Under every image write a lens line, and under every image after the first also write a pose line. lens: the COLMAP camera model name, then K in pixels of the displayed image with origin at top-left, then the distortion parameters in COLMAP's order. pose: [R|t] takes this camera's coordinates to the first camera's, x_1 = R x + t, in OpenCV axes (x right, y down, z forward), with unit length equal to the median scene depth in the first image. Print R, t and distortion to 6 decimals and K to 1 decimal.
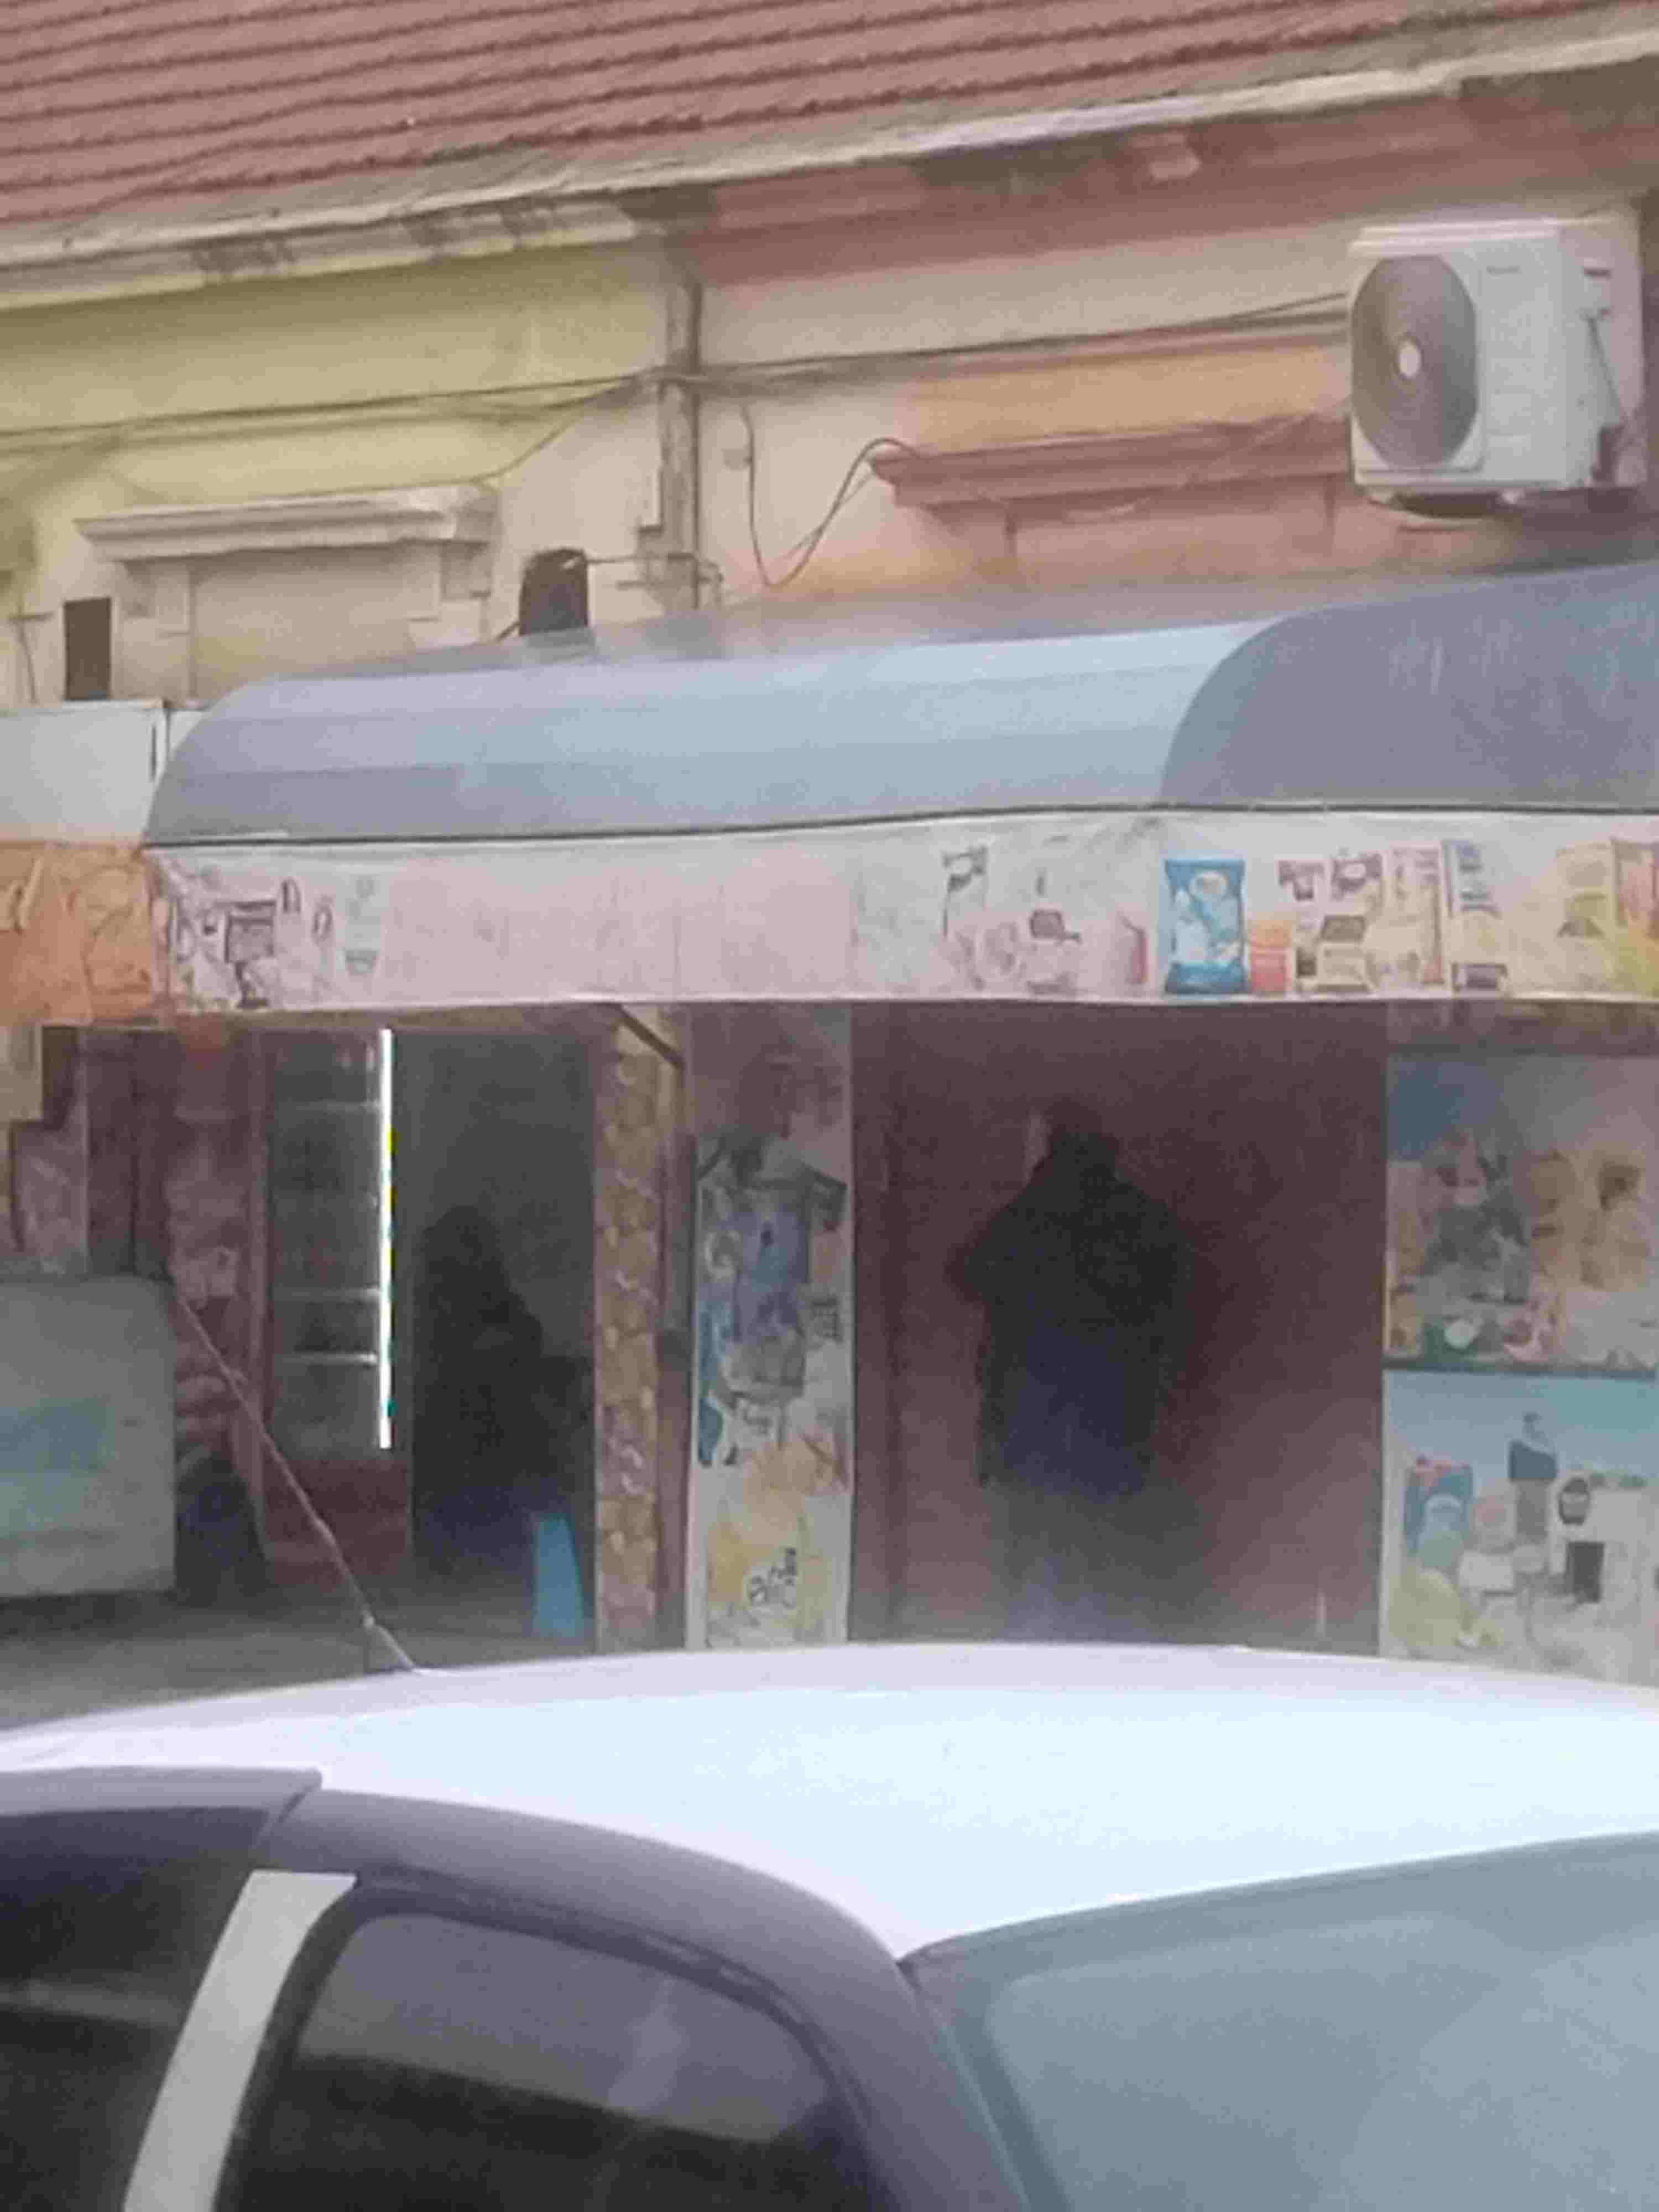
lens RADIAL K [[4550.0, 0, 826.9], [0, 4550.0, 1101.0], [0, 0, 1]] dist [0.123792, 0.000000]
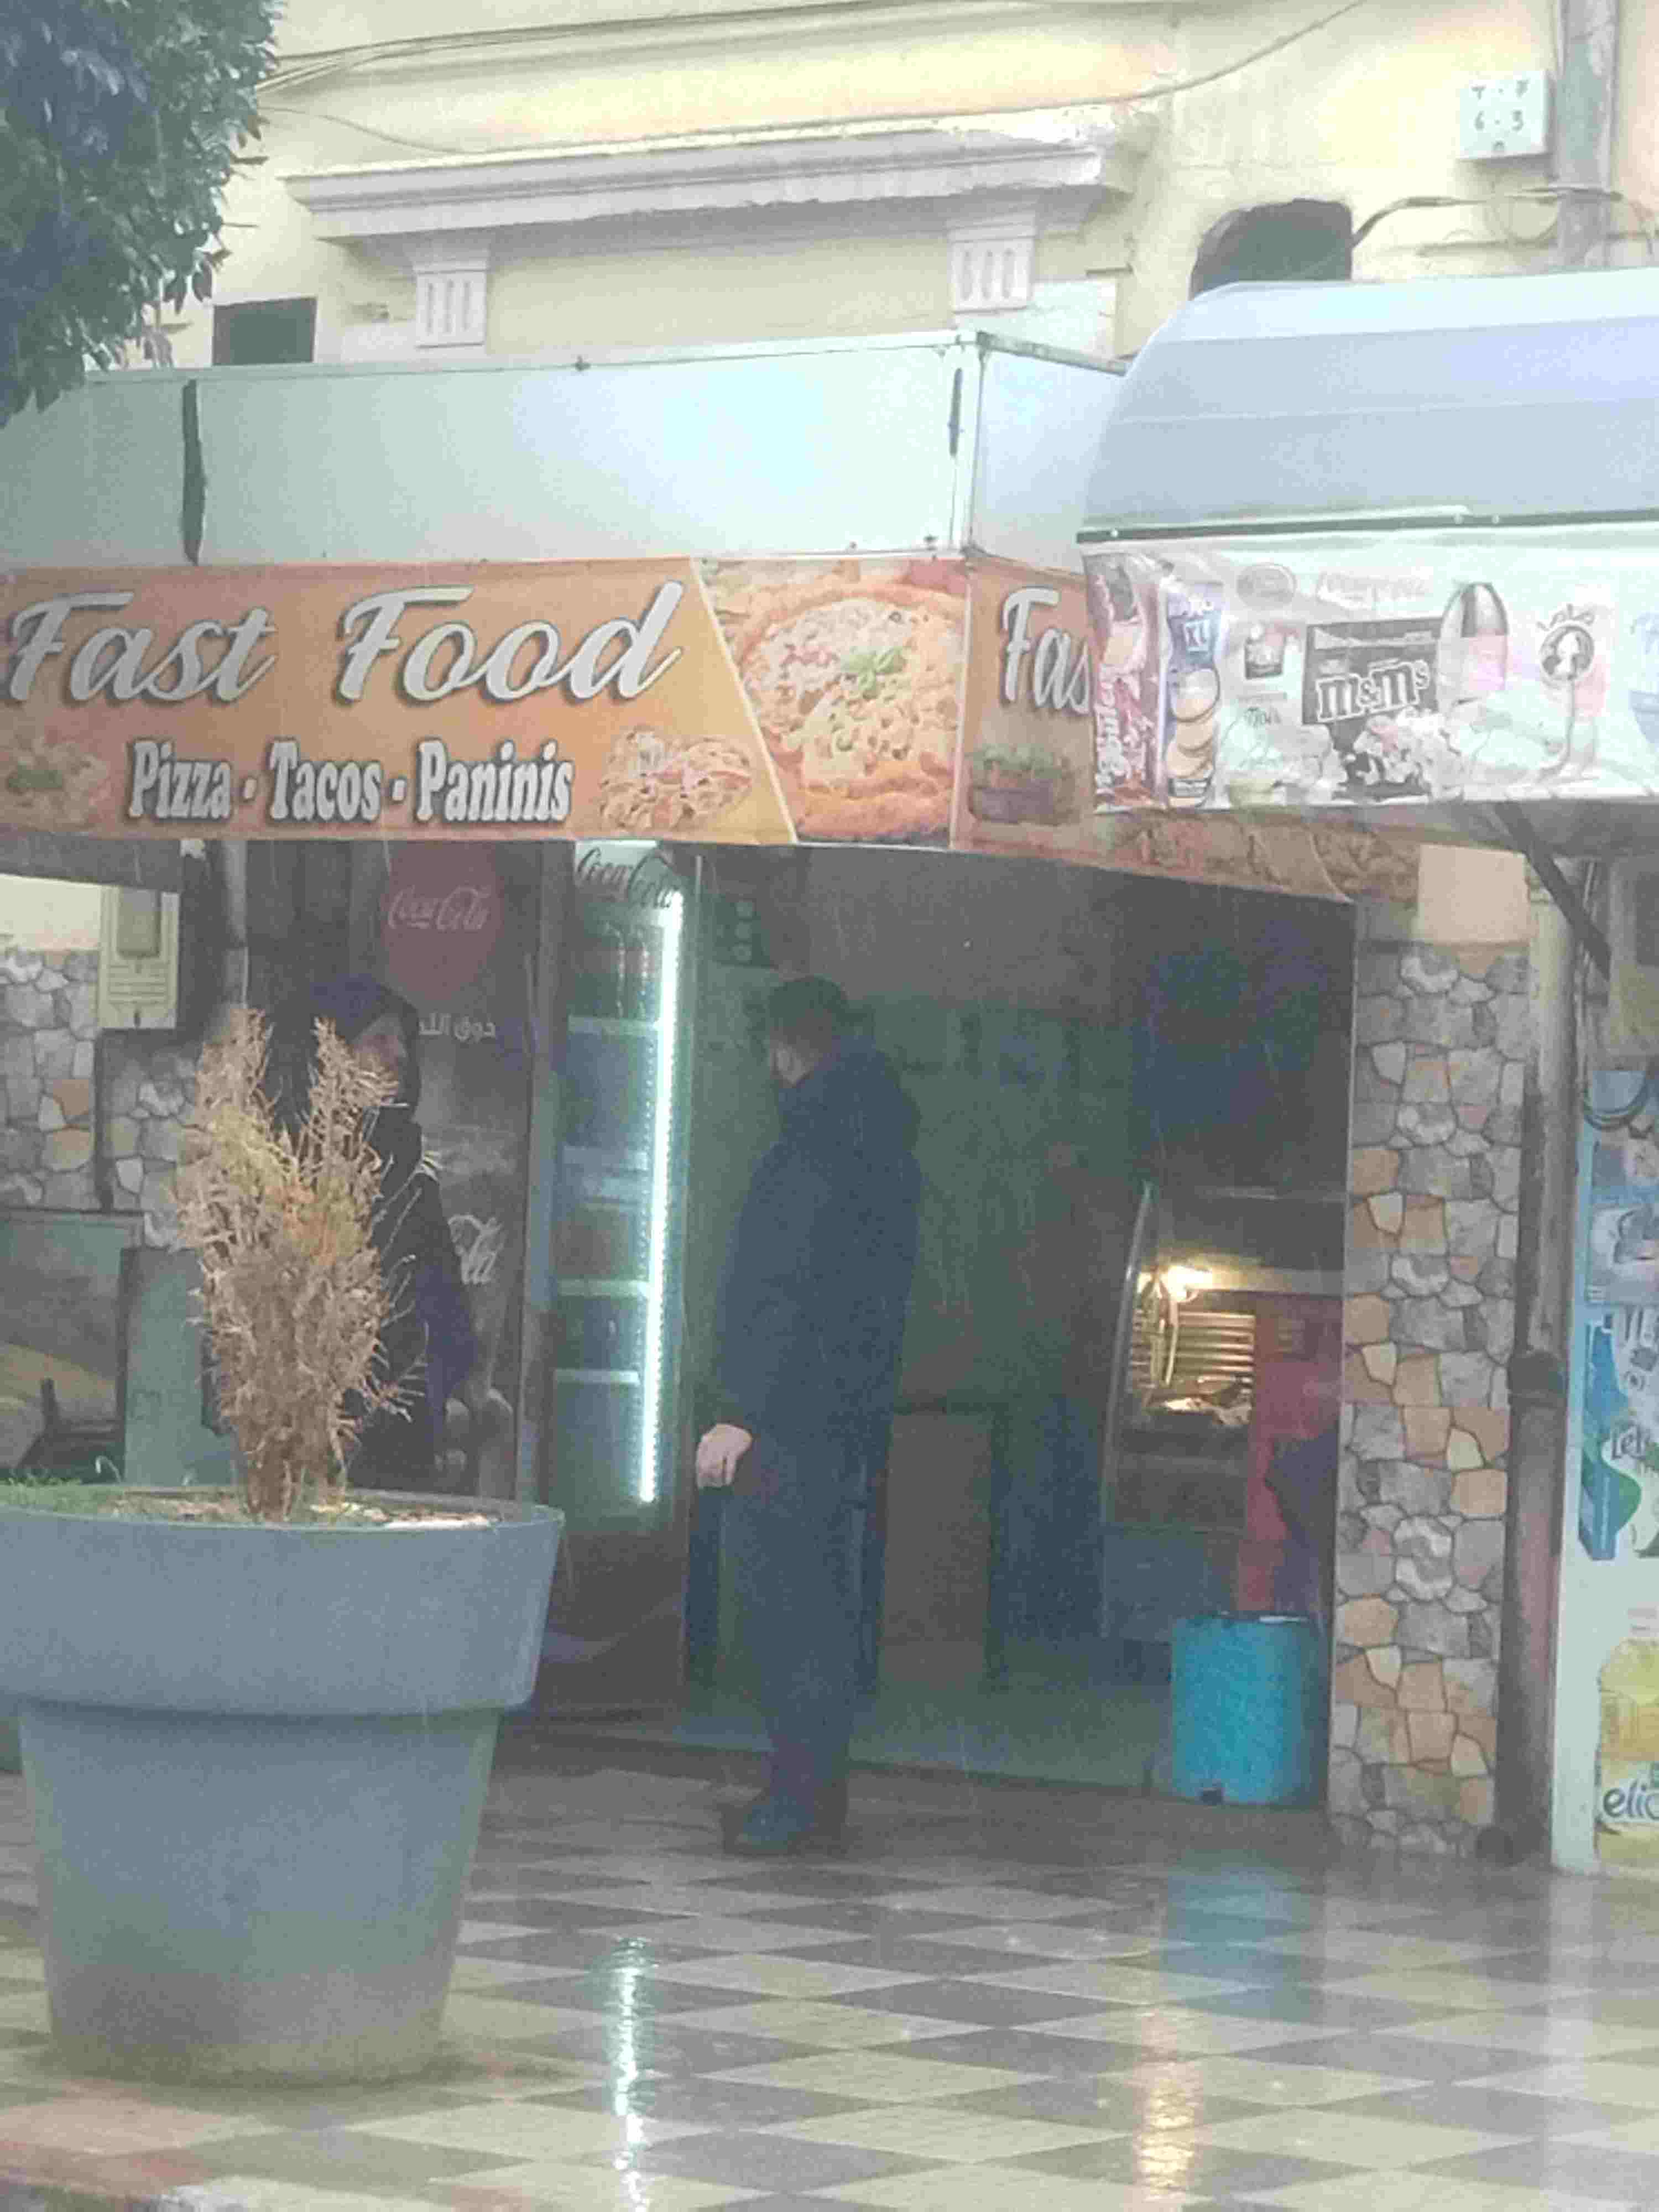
lens RADIAL K [[4550.0, 0, 832.1], [0, 4550.0, 1112.0], [0, 0, 1]] dist [0.123792, 0.000000]
pose [[0.979377, 0.040742, 0.197891, -0.279703], [-0.039577, 0.999168, -0.009839, 0.026731], [-0.198128, 0.001804, 0.980175, 0.375864]]
